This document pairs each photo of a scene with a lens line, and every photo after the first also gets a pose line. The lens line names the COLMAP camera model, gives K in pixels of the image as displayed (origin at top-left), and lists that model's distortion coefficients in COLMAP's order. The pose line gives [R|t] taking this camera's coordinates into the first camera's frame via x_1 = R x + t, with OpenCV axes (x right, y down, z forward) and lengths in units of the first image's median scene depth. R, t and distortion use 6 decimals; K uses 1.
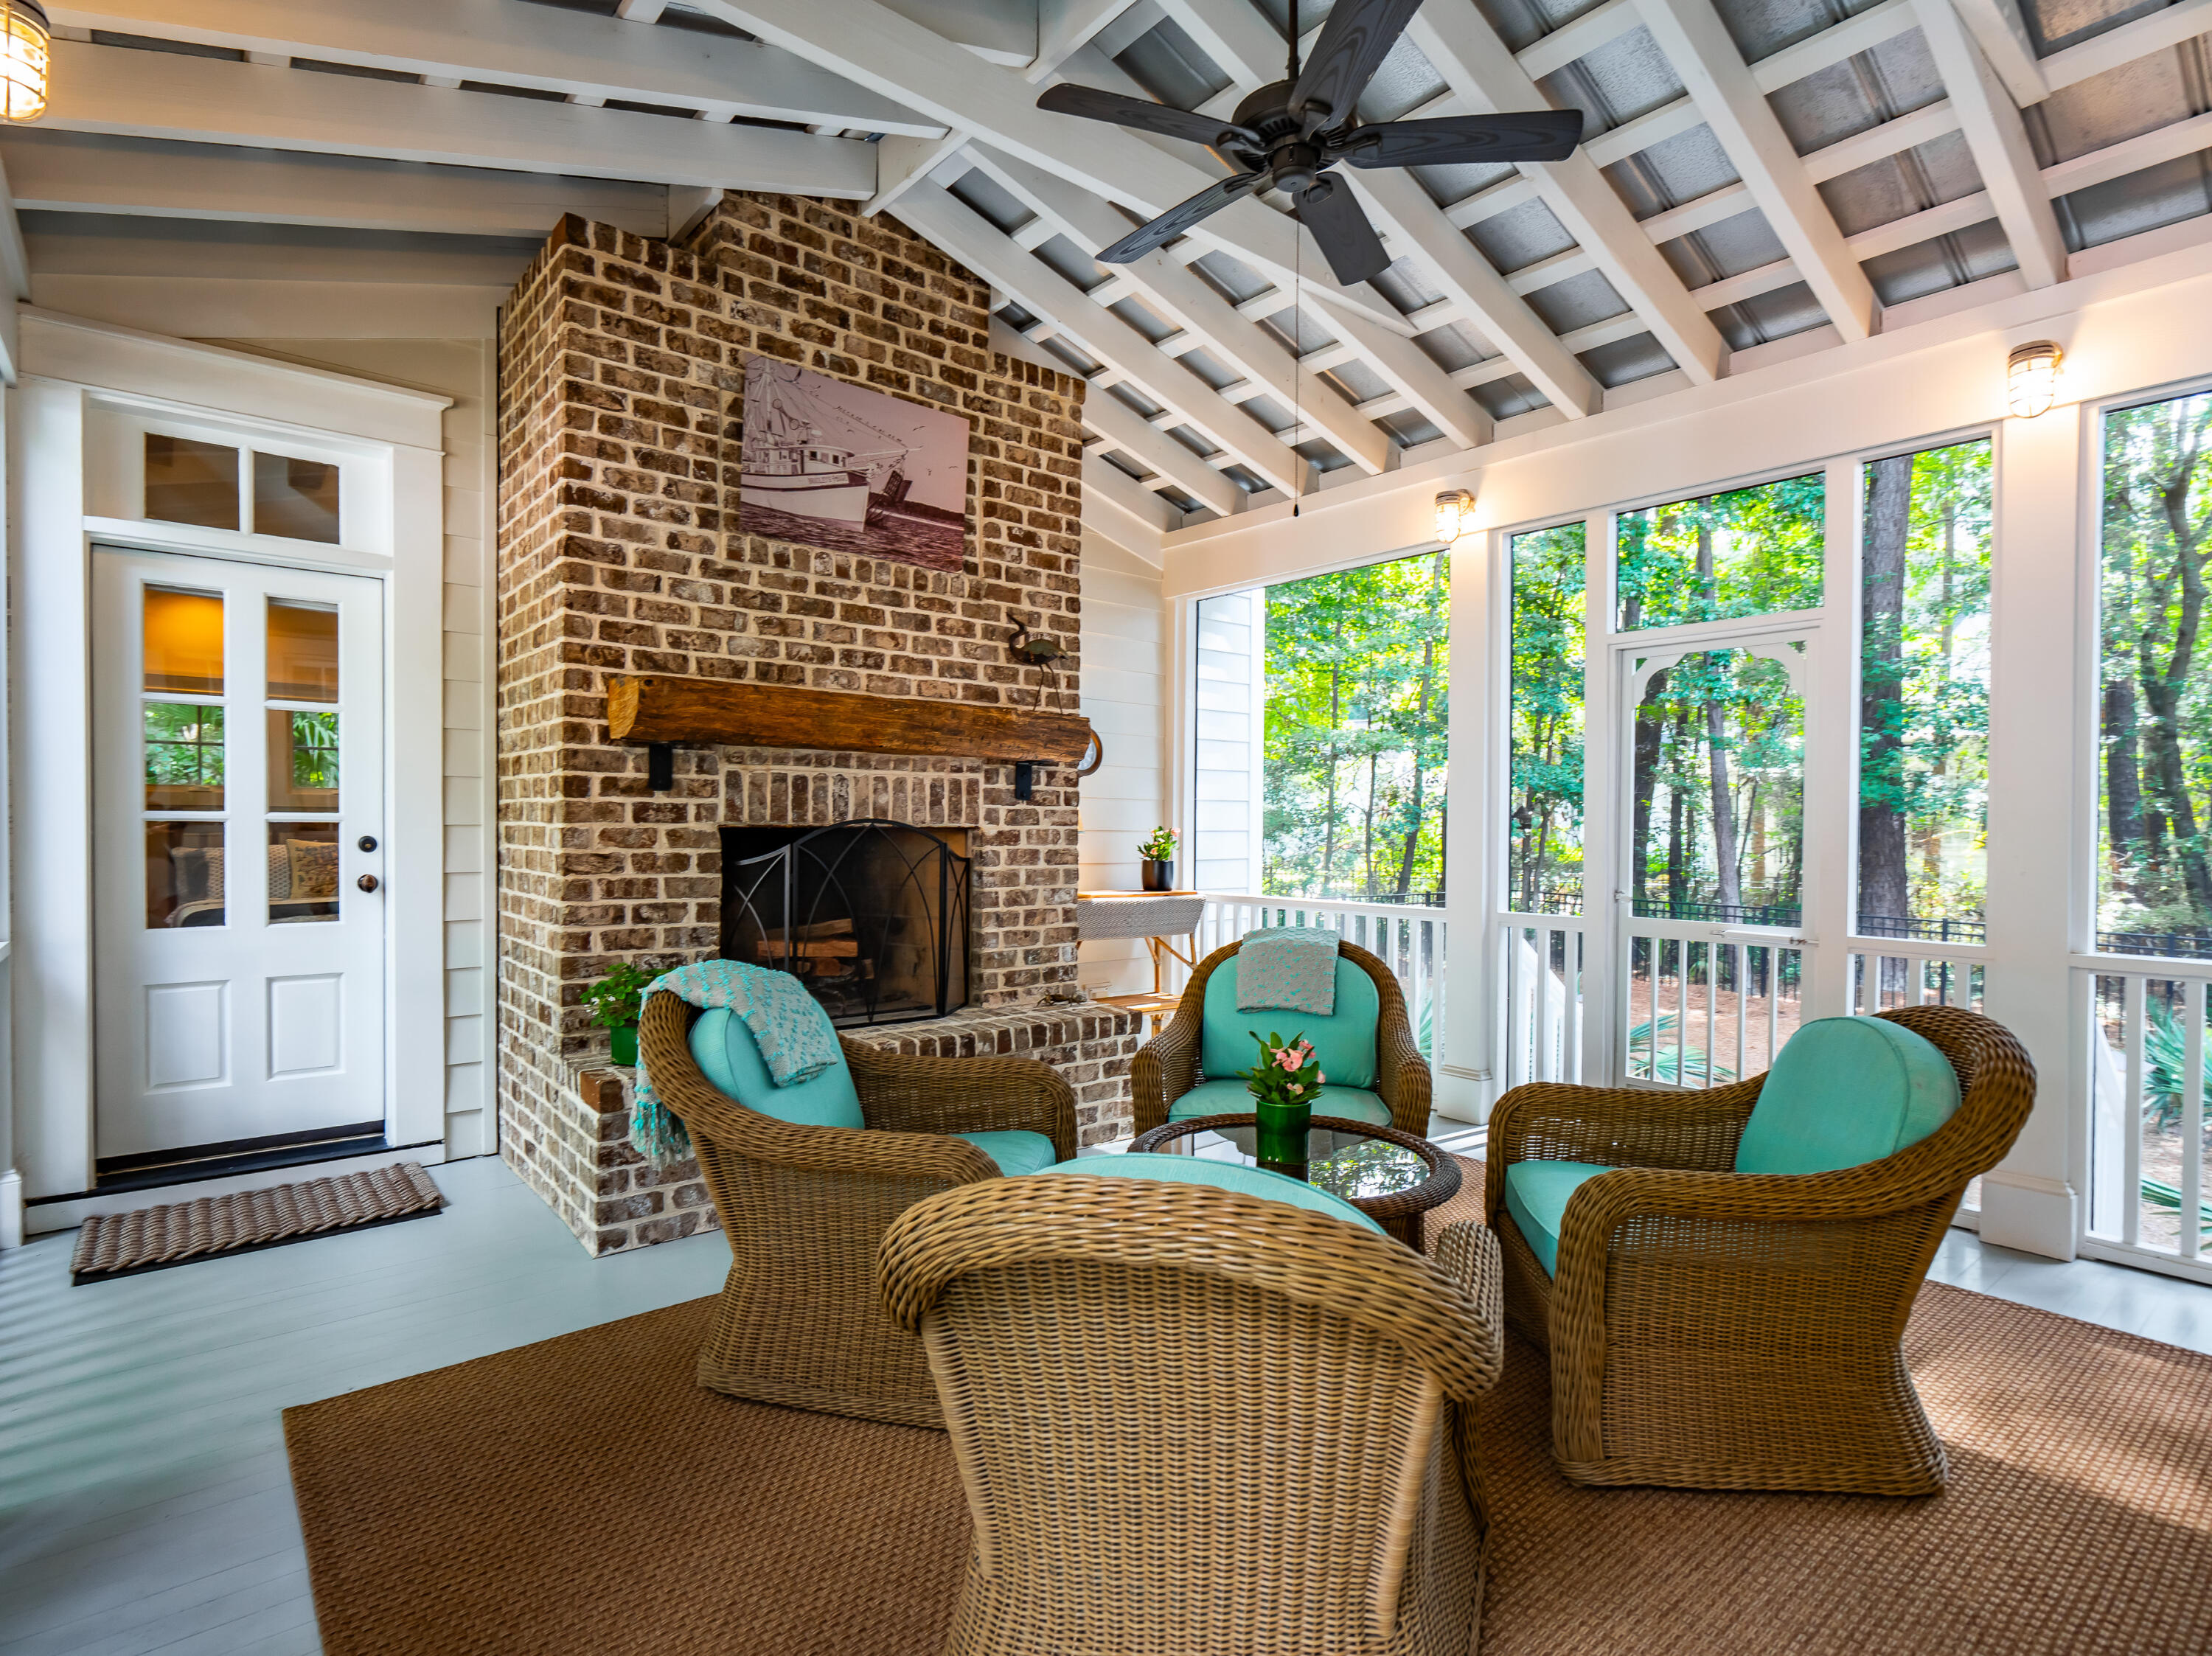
lens RADIAL K [[1129.0, 0, 1101.1], [0, 1129.0, 839.0], [0, 0, 1]] dist [0.003286, -0.002599]
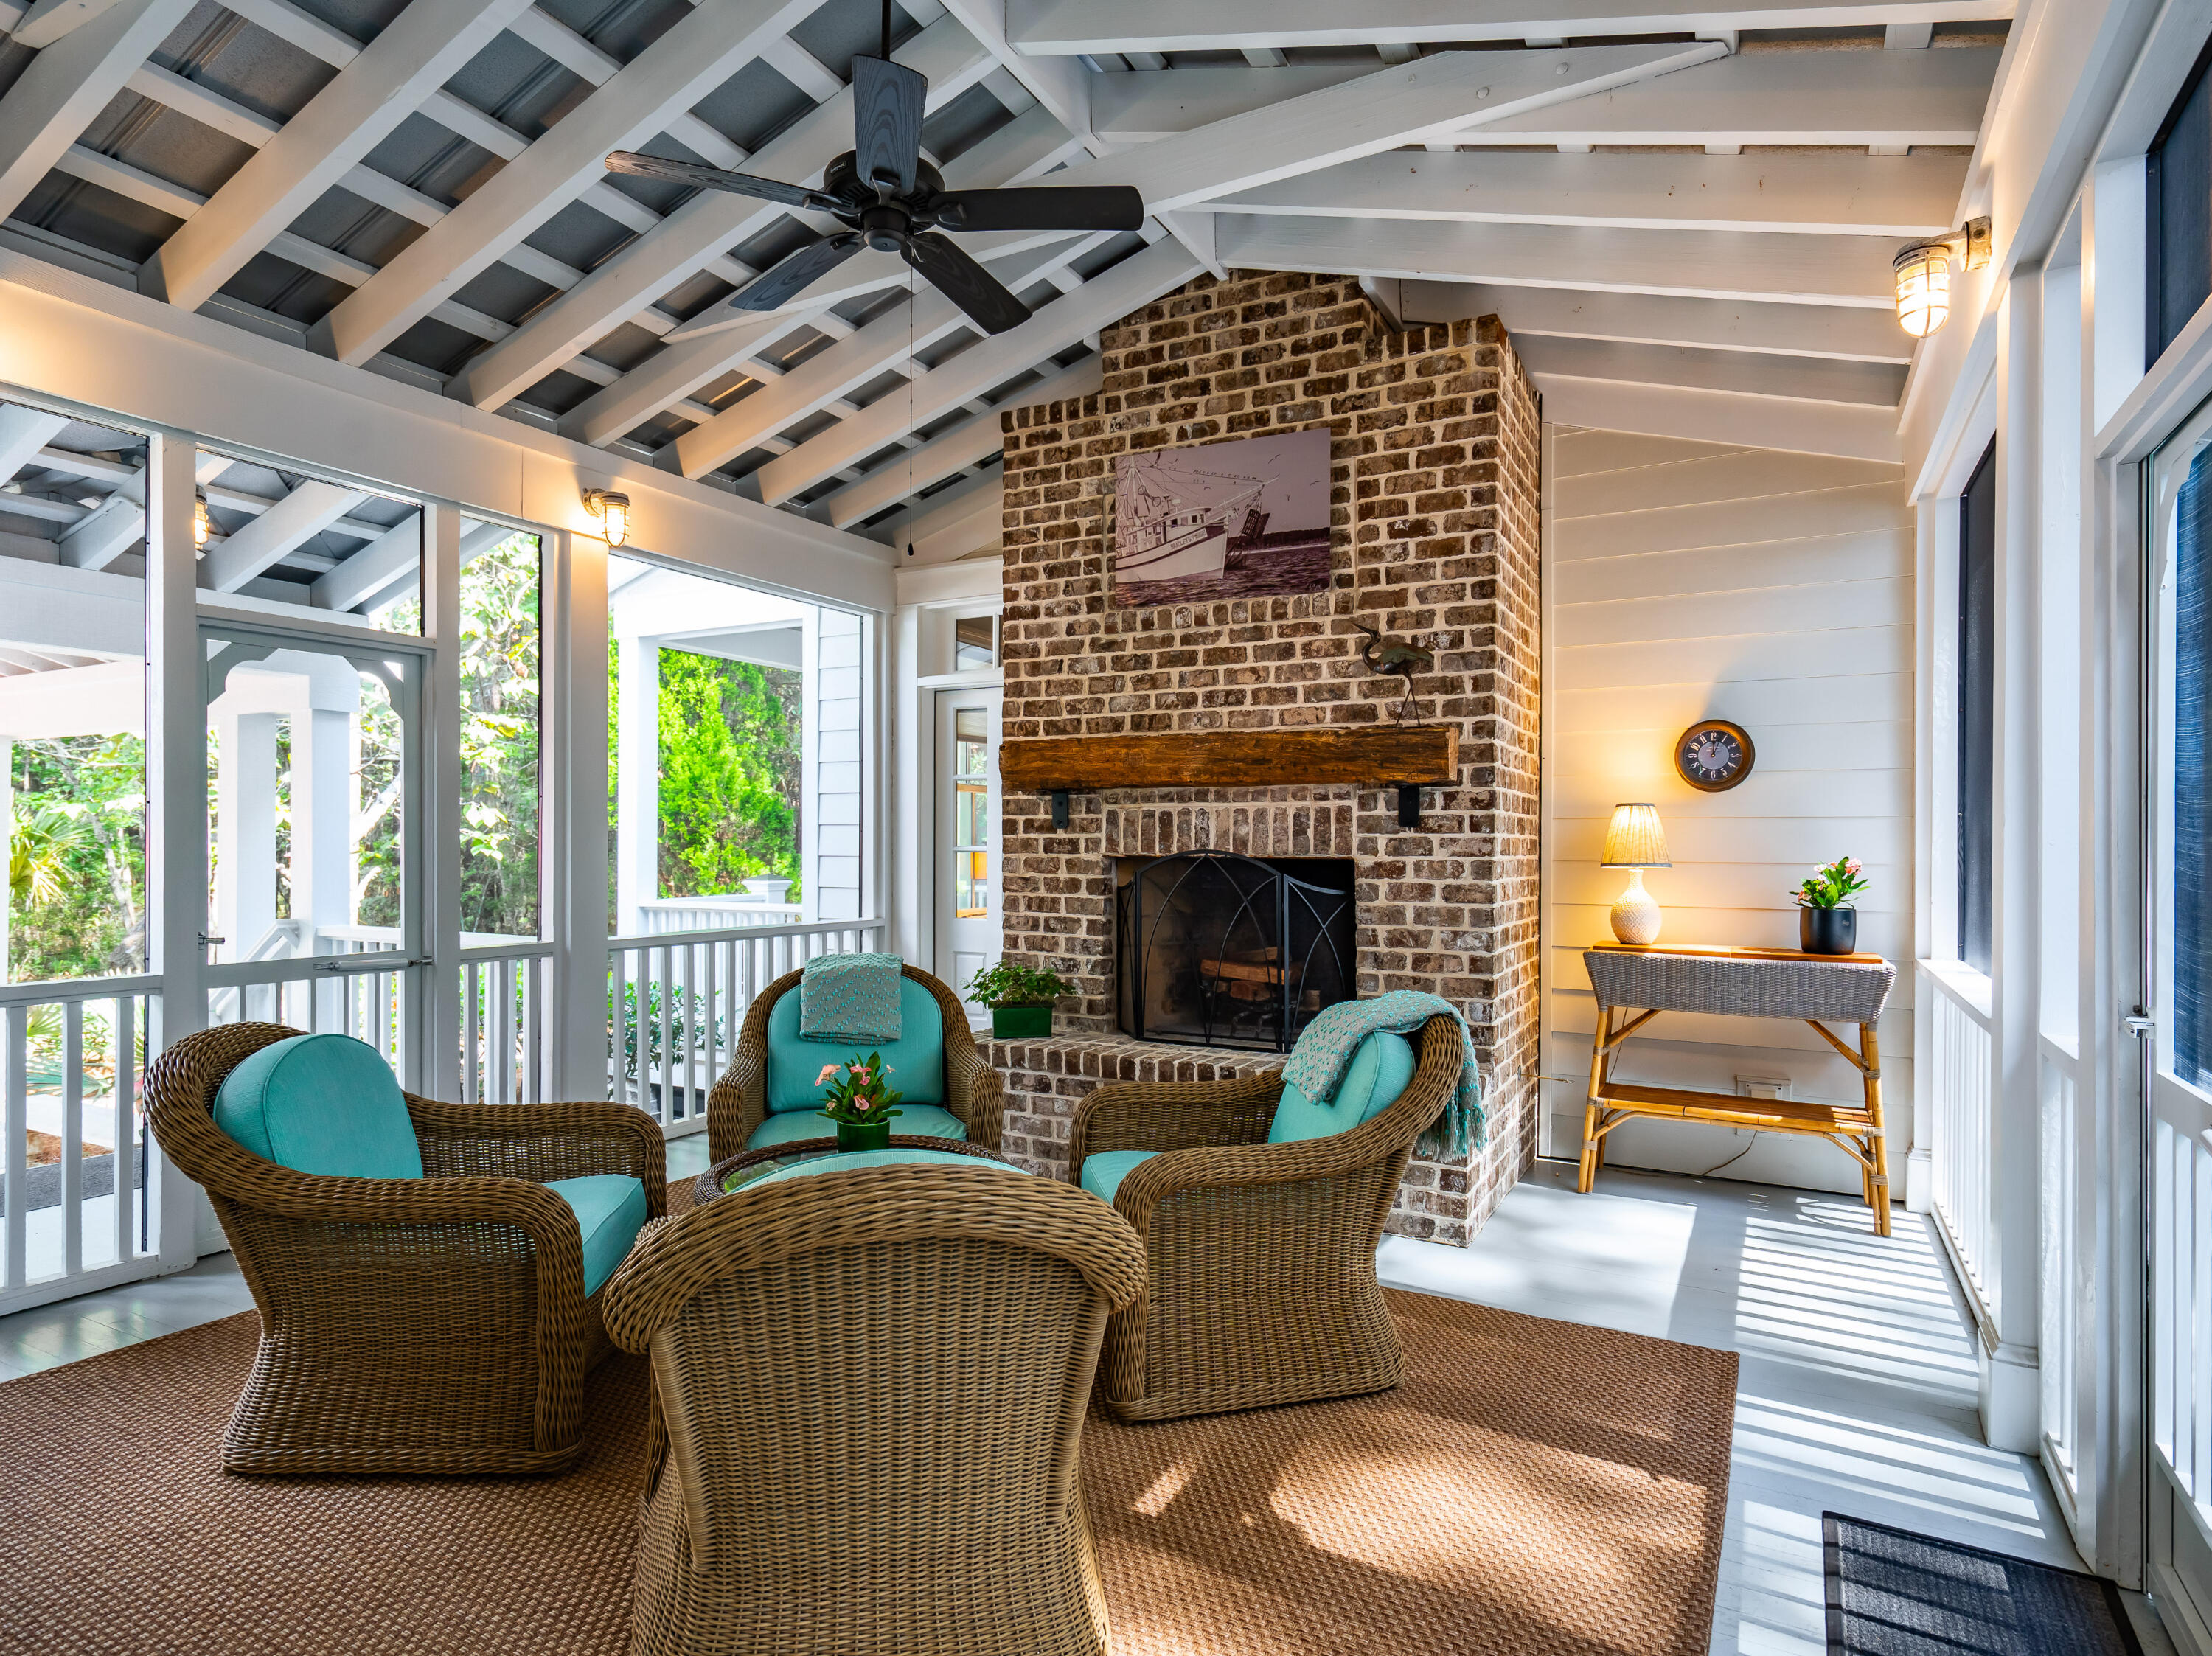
lens RADIAL K [[1225.4, 0, 1109.9], [0, 1225.4, 840.0], [0, 0, 1]] dist [0.000551, 0.000277]
pose [[0.378061, -0.008380, -0.925743, 0.815270], [-0.010523, 0.999856, -0.013348, -0.010719], [0.925721, 0.014788, 0.377918, 0.478943]]
